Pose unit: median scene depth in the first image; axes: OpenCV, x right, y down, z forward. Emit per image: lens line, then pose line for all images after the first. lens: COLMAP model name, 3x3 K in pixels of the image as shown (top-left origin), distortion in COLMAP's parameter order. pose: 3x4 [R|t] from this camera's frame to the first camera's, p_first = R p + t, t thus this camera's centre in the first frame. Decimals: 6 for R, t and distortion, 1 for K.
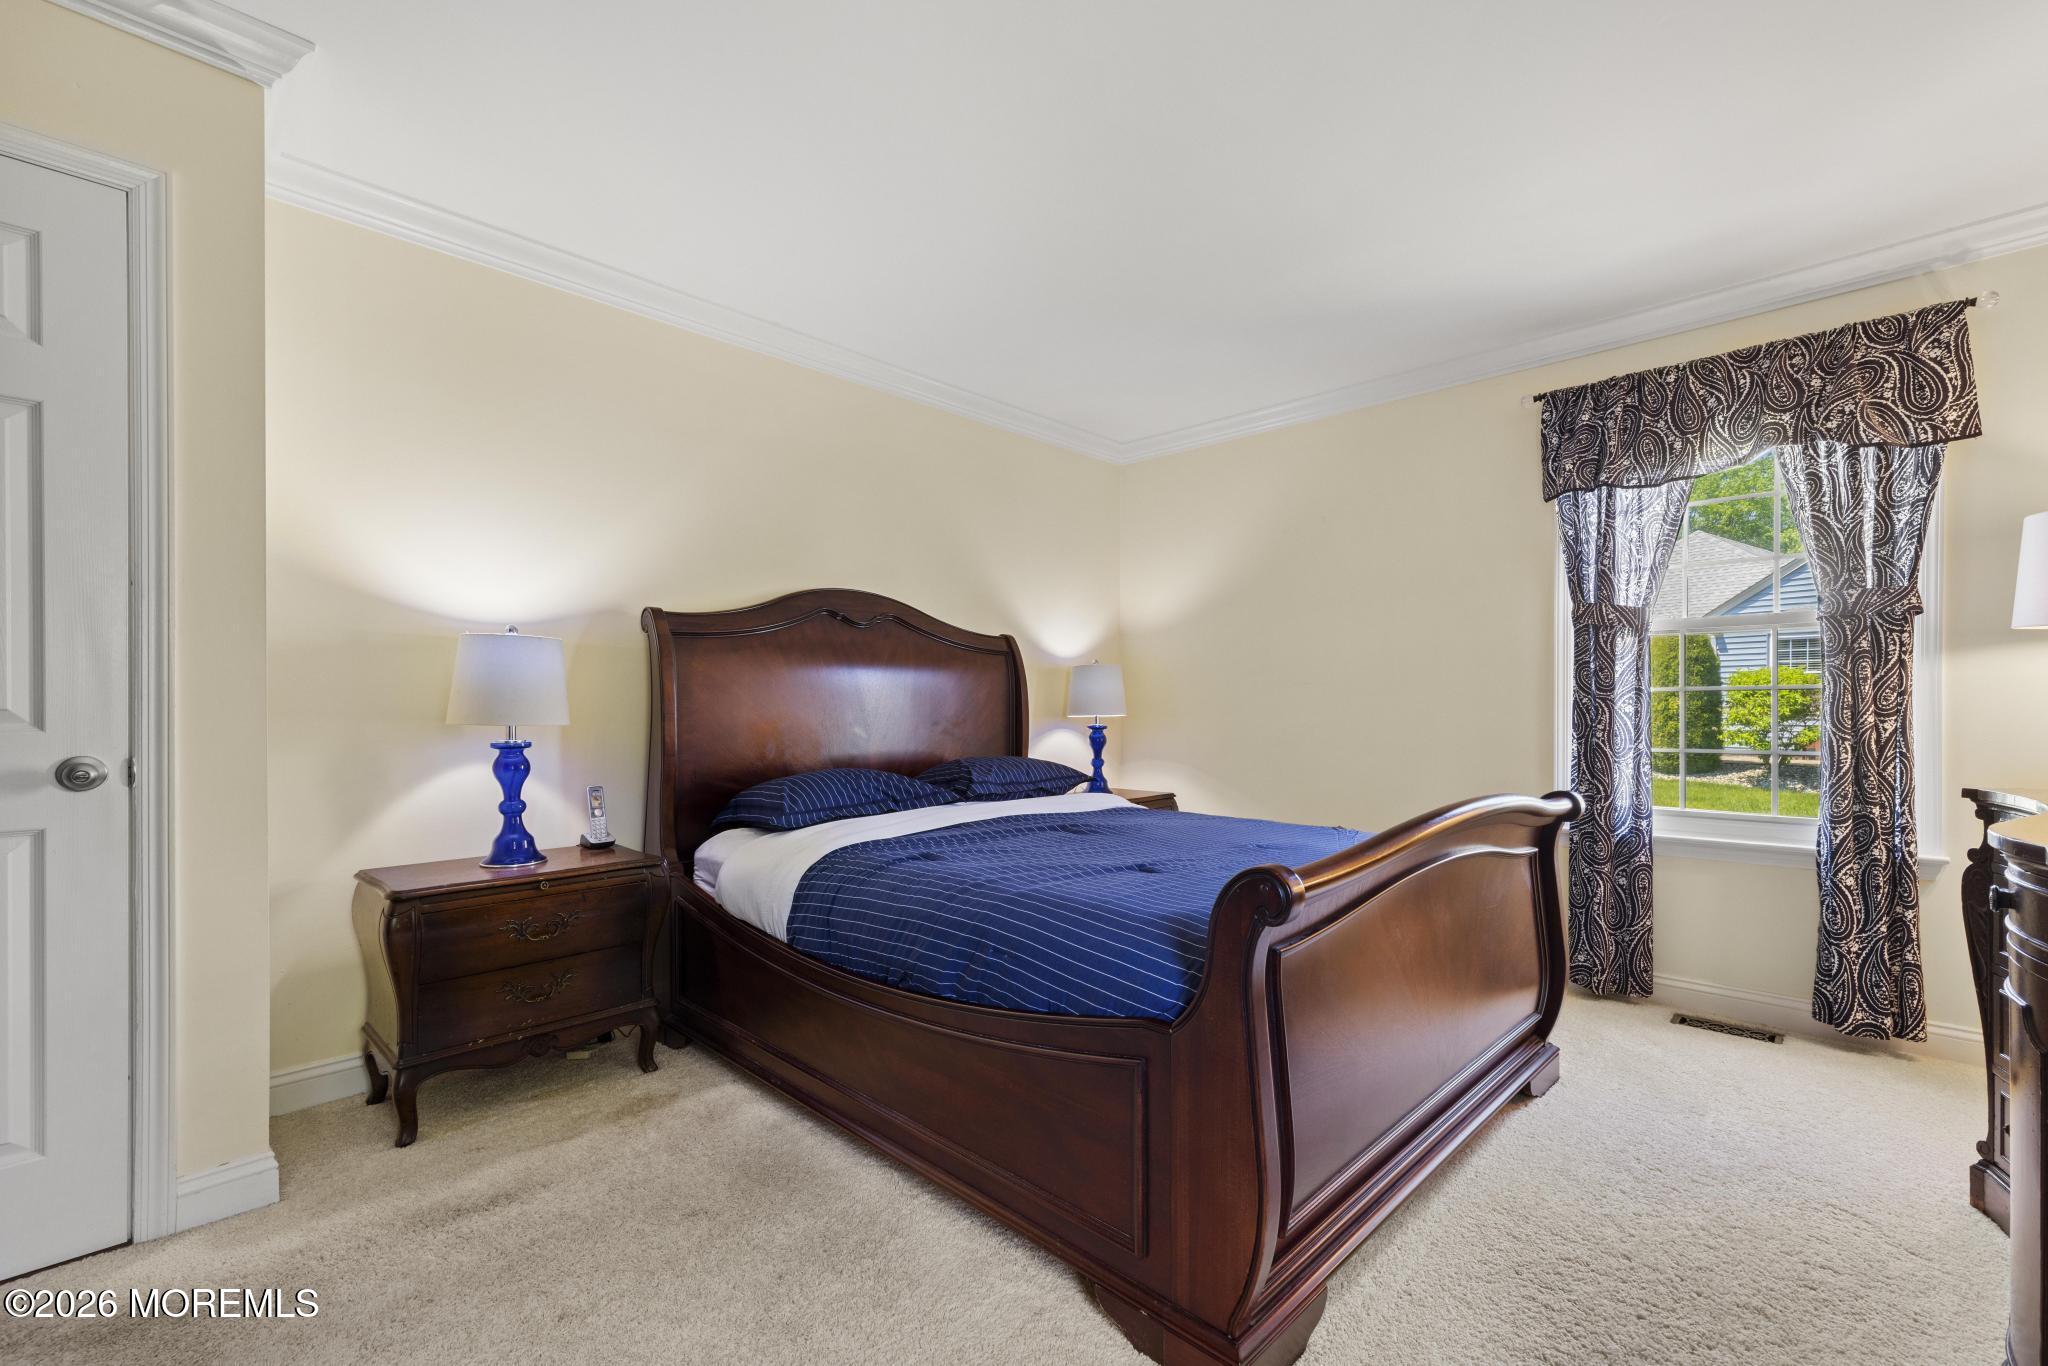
lens RADIAL K [[877.2, 0, 1021.0], [0, 877.2, 701.0], [0, 0, 1]] dist [-0.000950, -0.000156]
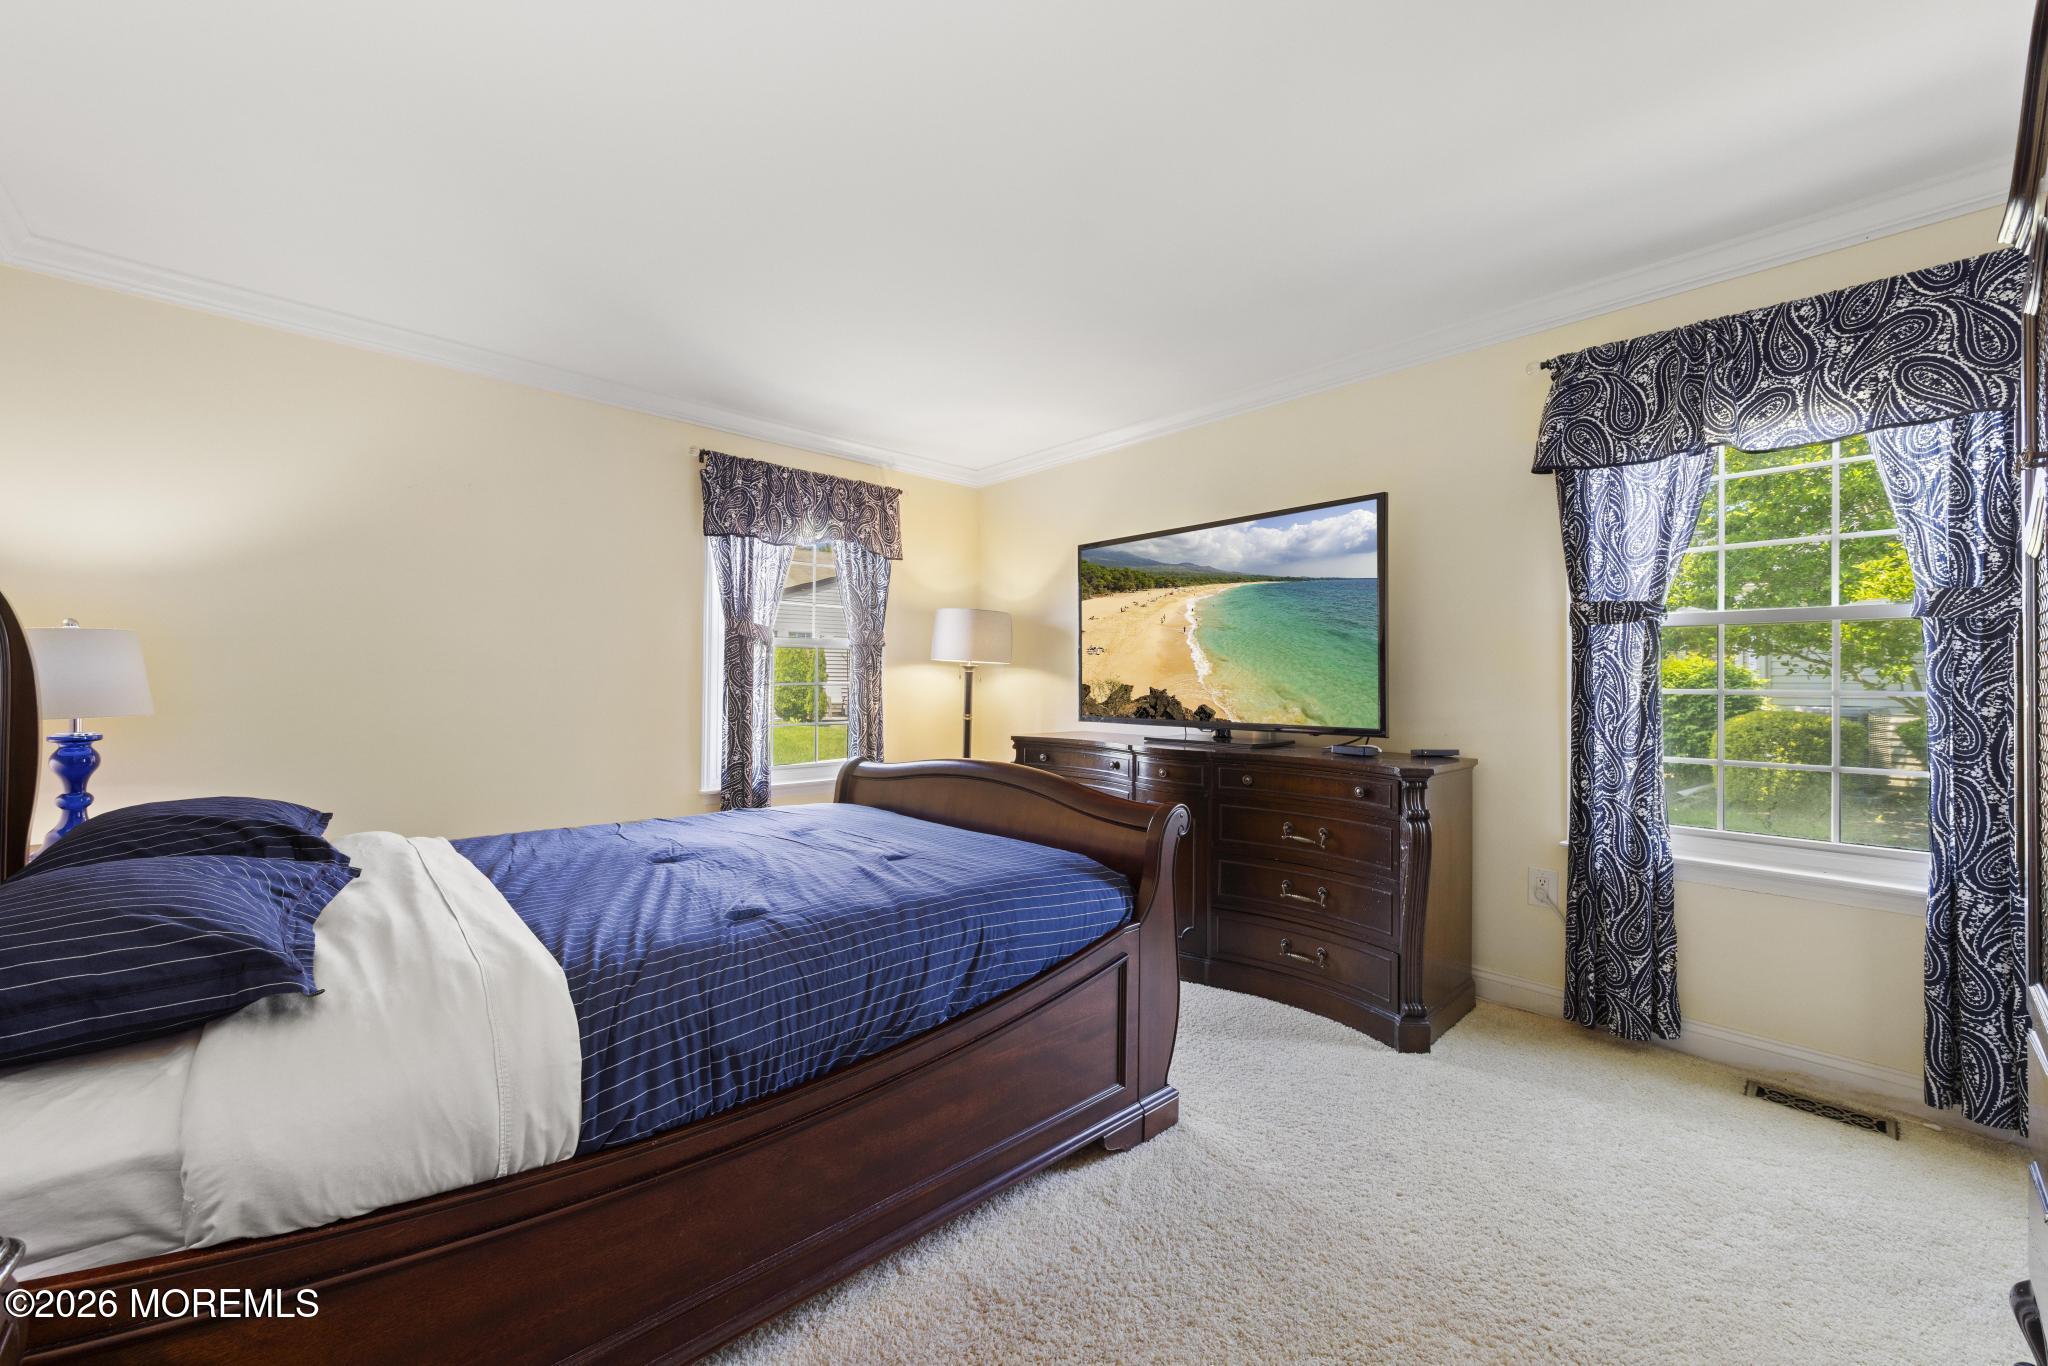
lens RADIAL K [[782.9, 0, 1020.4], [0, 782.9, 681.8], [0, 0, 1]] dist [0.000444, 0.000031]
pose [[0.054955, 0.004869, 0.998477, -0.623681], [-0.012220, 0.999916, -0.004204, -0.019676], [-0.998414, -0.011971, 0.055010, 0.585253]]
